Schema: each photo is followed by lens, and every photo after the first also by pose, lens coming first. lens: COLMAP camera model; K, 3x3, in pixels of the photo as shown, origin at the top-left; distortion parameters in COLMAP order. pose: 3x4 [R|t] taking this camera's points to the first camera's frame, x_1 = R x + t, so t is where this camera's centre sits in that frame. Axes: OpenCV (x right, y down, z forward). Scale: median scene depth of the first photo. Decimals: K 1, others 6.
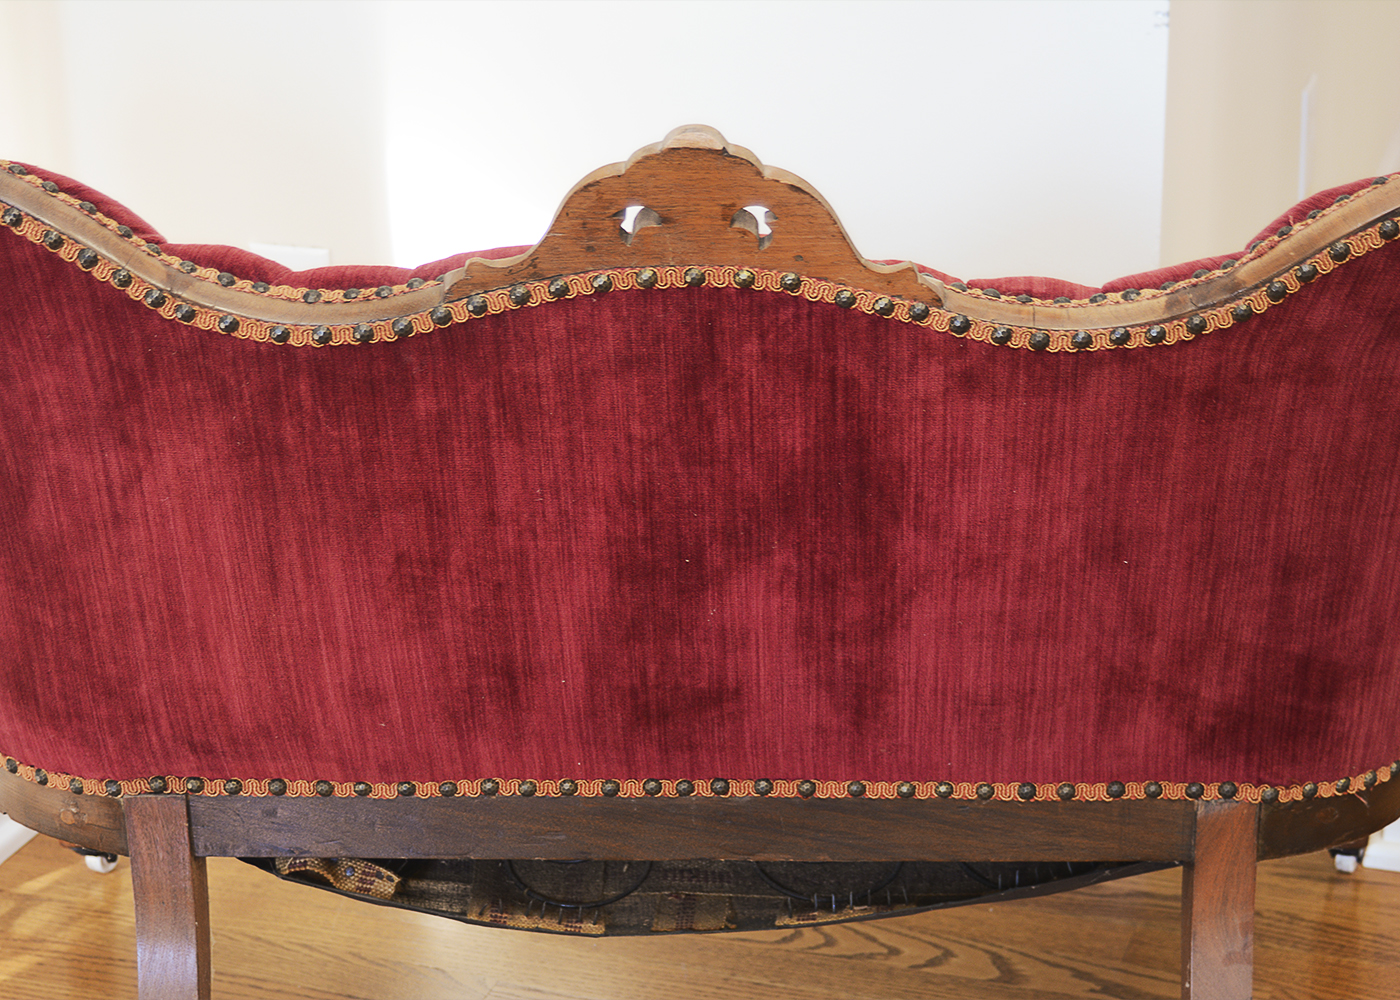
lens RADIAL K [[2802.0, 0, 700.0], [0, 2802.0, 500.0], [0, 0, 1]] dist [-0.105157, -0.127443]
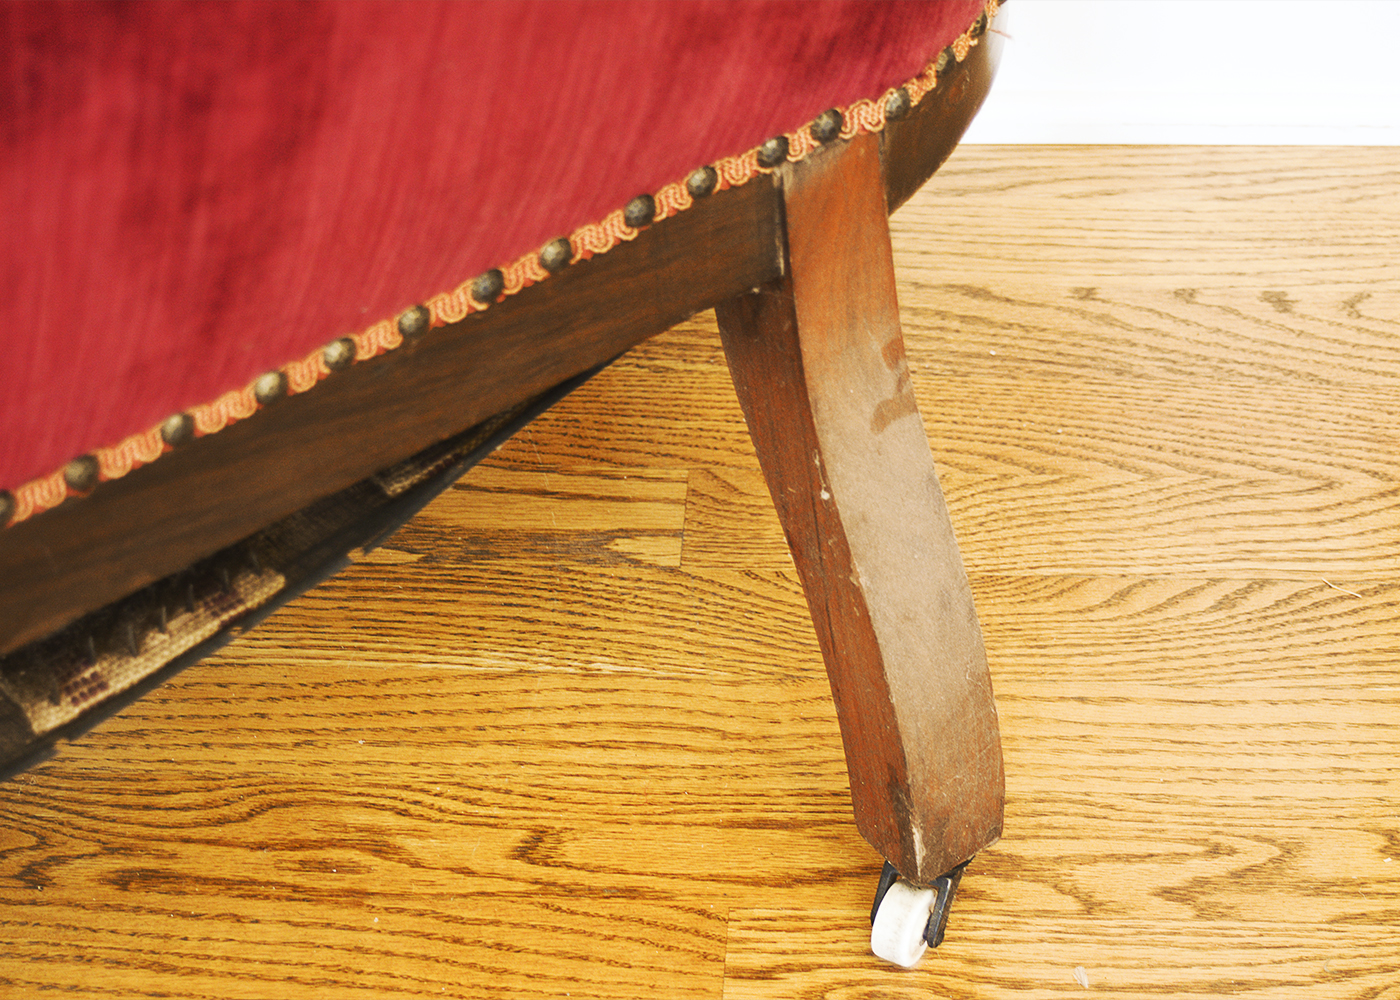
lens RADIAL K [[3955.8, 0, 700.0], [0, 3955.8, 500.0], [0, 0, 1]] dist [-0.076013, -0.839491]
pose [[0.795496, -0.421403, 0.435439, -0.180224], [0.237897, 0.878087, 0.415172, -0.149004], [-0.557308, -0.226678, 0.798765, 0.481647]]
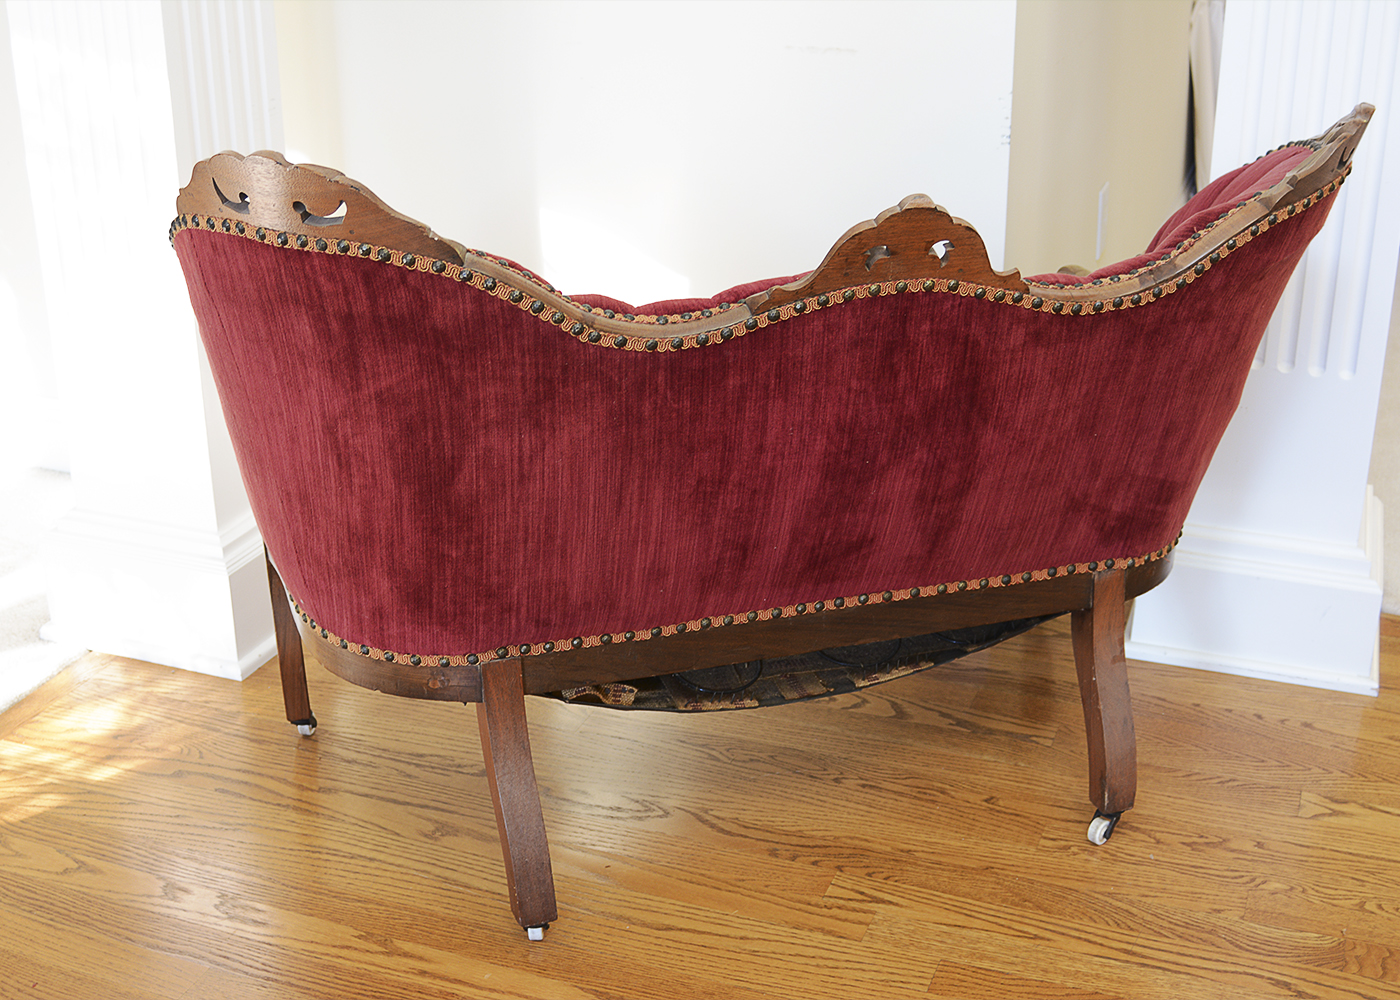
lens RADIAL K [[1773.2, 0, 700.0], [0, 1773.2, 500.0], [0, 0, 1]] dist [-0.168826, 0.046346]
pose [[0.942388, -0.120161, 0.312195, -0.430577], [0.112873, 0.992747, 0.041384, -0.010629], [-0.314903, -0.003761, 0.949116, 0.043551]]
